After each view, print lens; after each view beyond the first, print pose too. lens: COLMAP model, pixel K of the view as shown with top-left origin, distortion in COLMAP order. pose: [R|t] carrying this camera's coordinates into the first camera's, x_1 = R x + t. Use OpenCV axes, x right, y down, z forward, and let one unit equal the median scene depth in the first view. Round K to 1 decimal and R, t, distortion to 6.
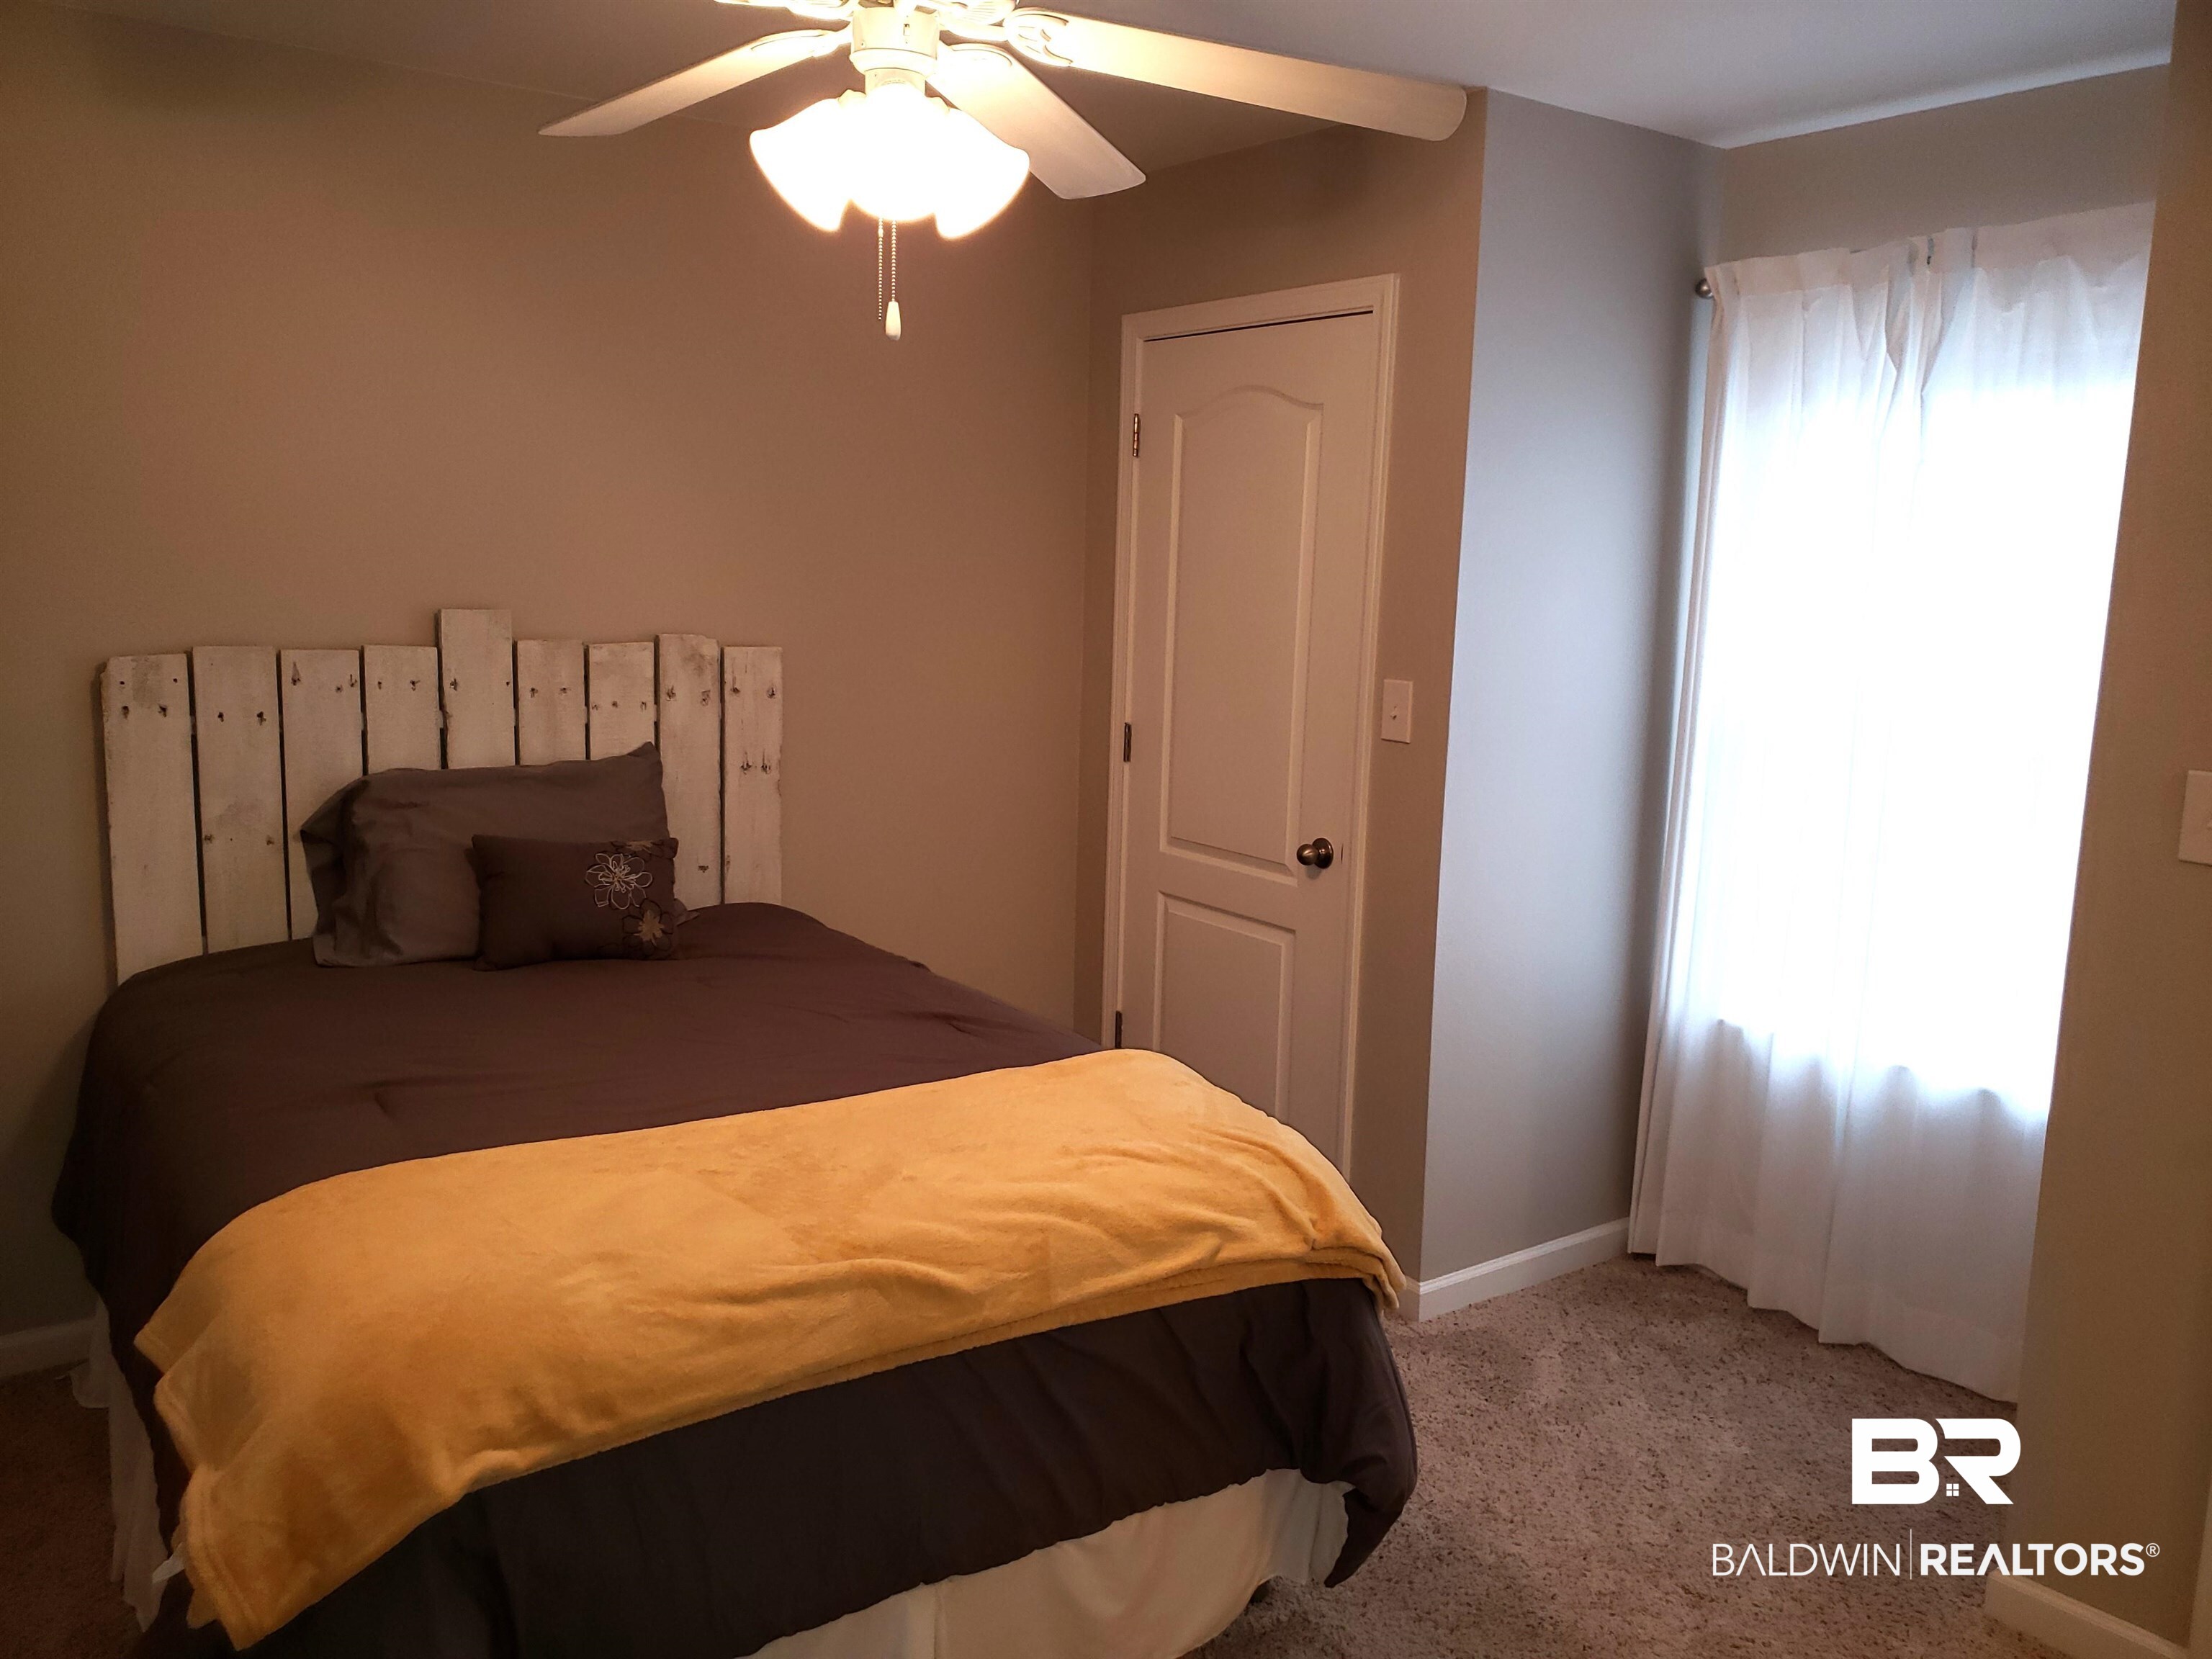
lens RADIAL K [[1743.6, 0, 1103.6], [0, 1743.6, 825.0], [0, 0, 1]] dist [0.076960, 0.001557]
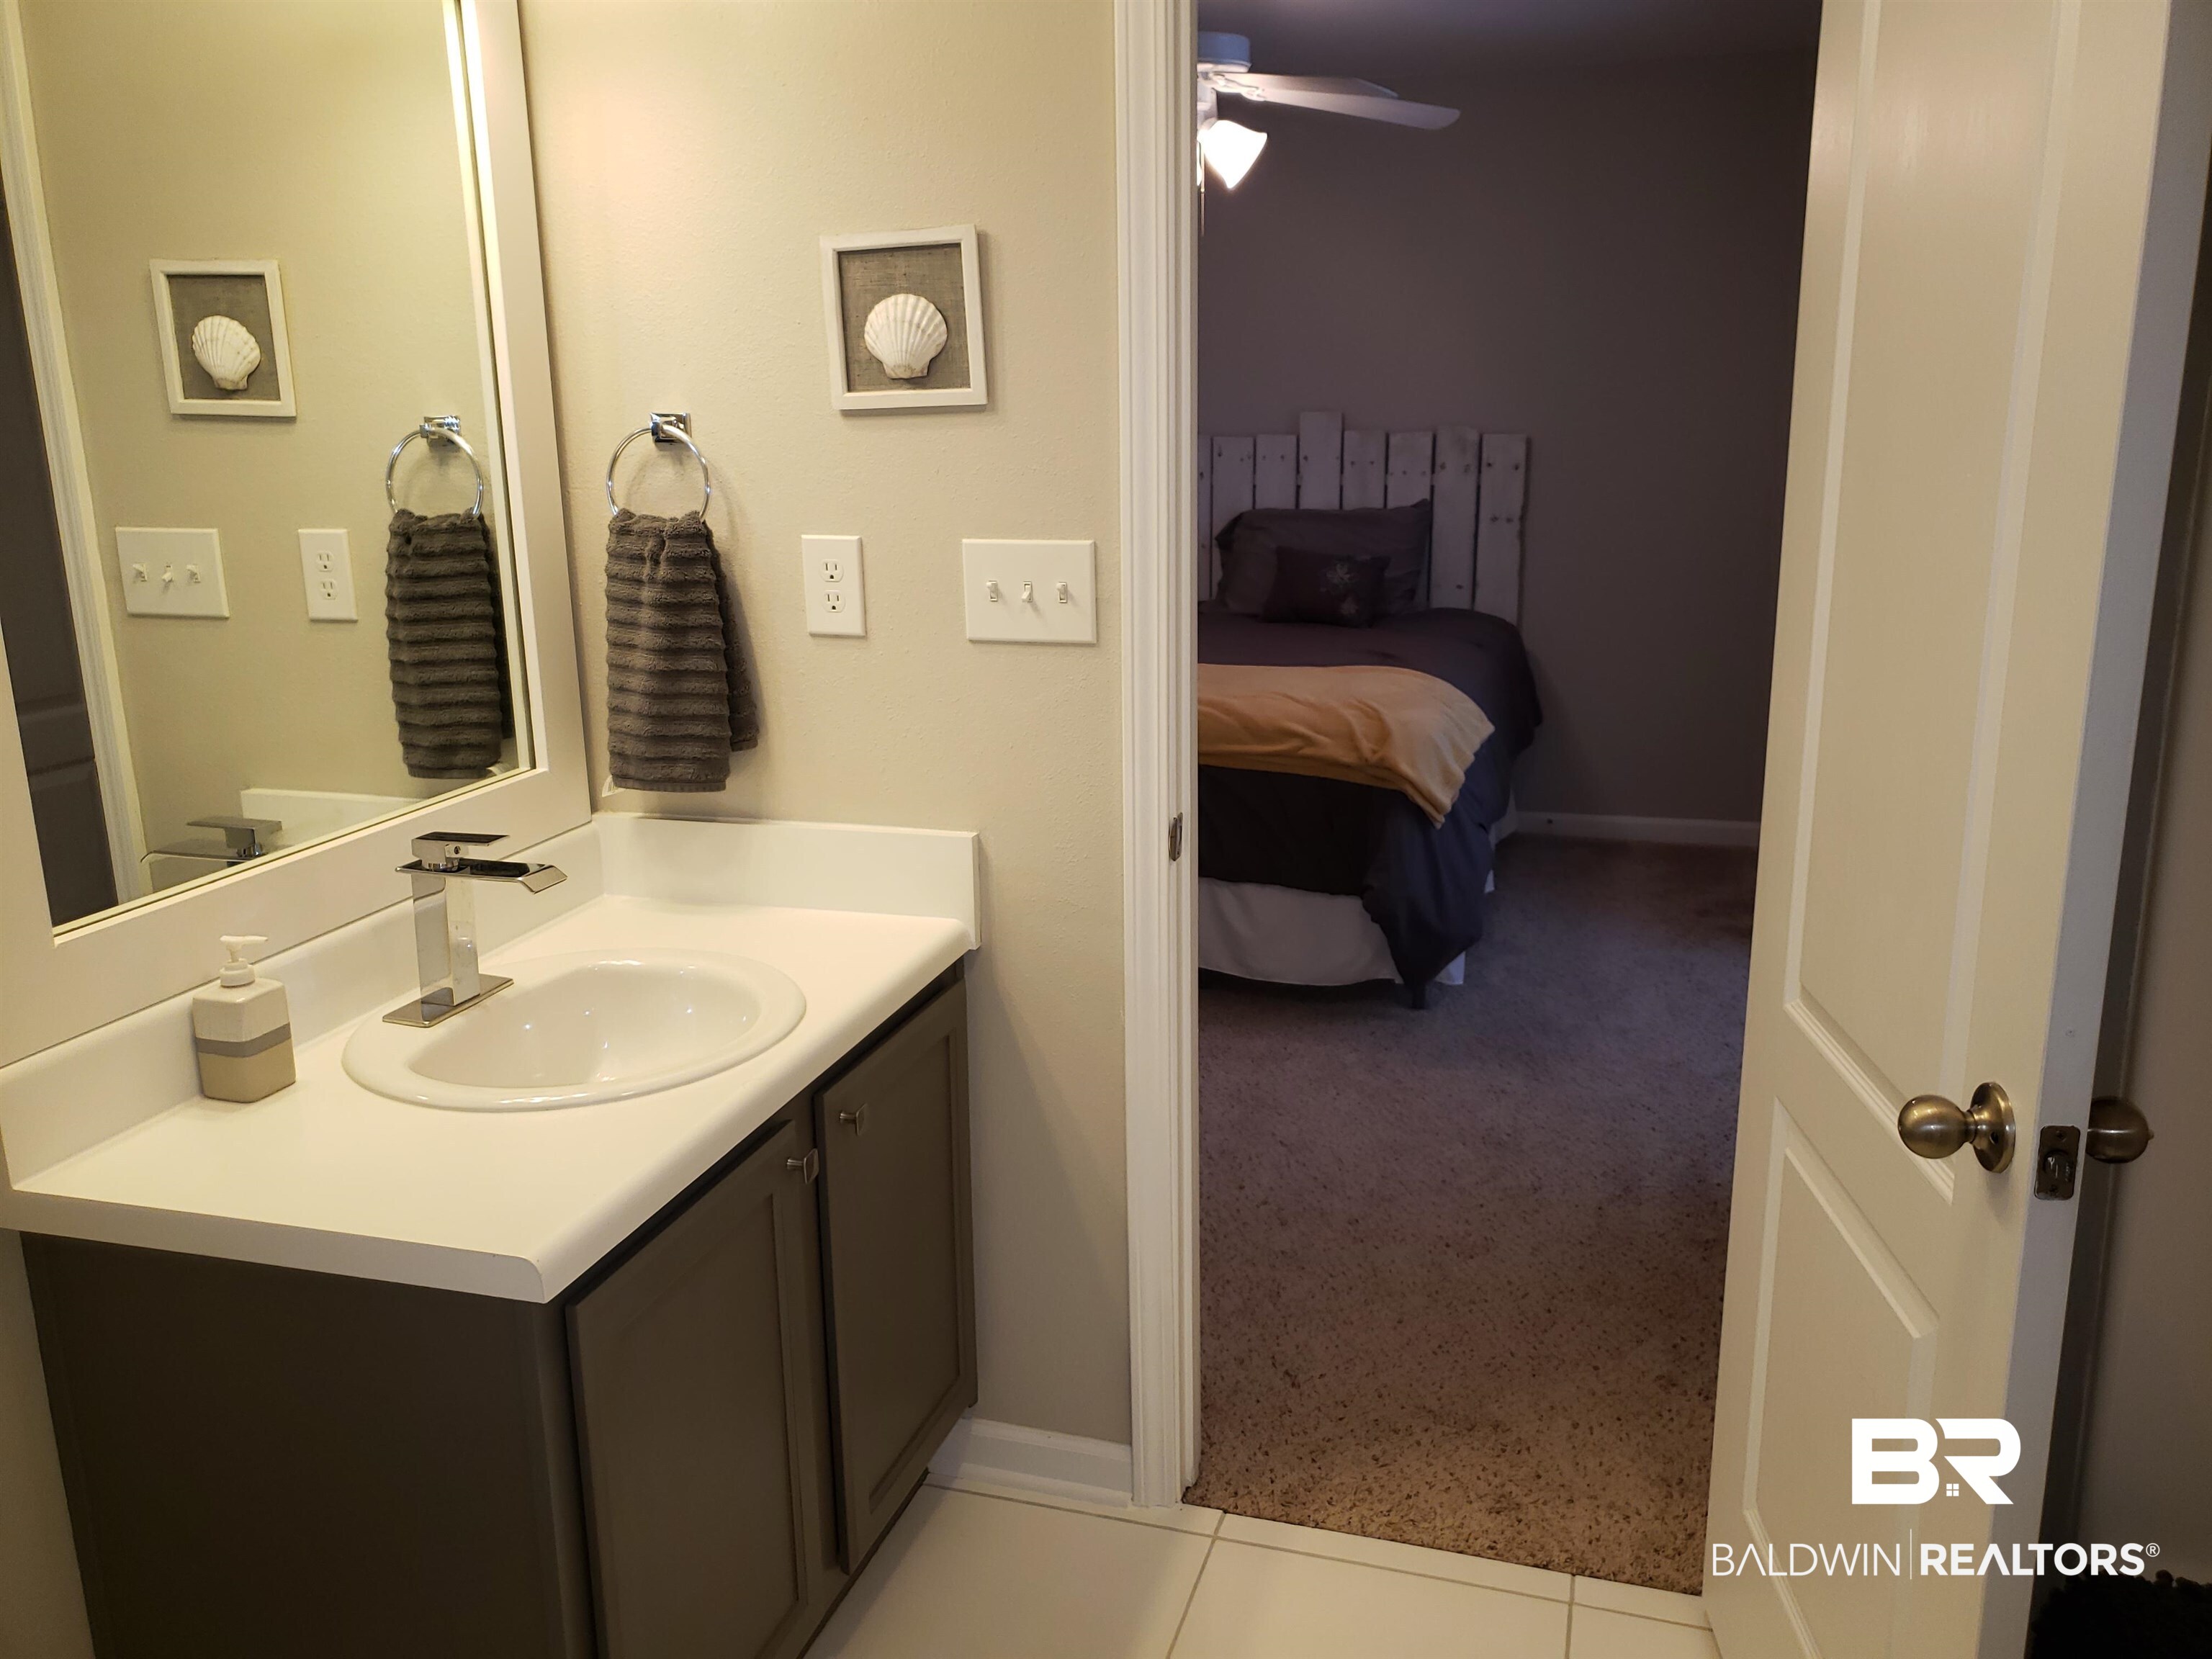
lens RADIAL K [[1743.6, 0, 1107.4], [0, 1743.6, 829.7], [0, 0, 1]] dist [0.076960, 0.001557]
pose [[0.601962, 0.160533, -0.782222, 0.819298], [-0.095506, 0.987026, 0.129068, 0.067079], [0.792793, -0.002987, 0.609484, -0.152682]]
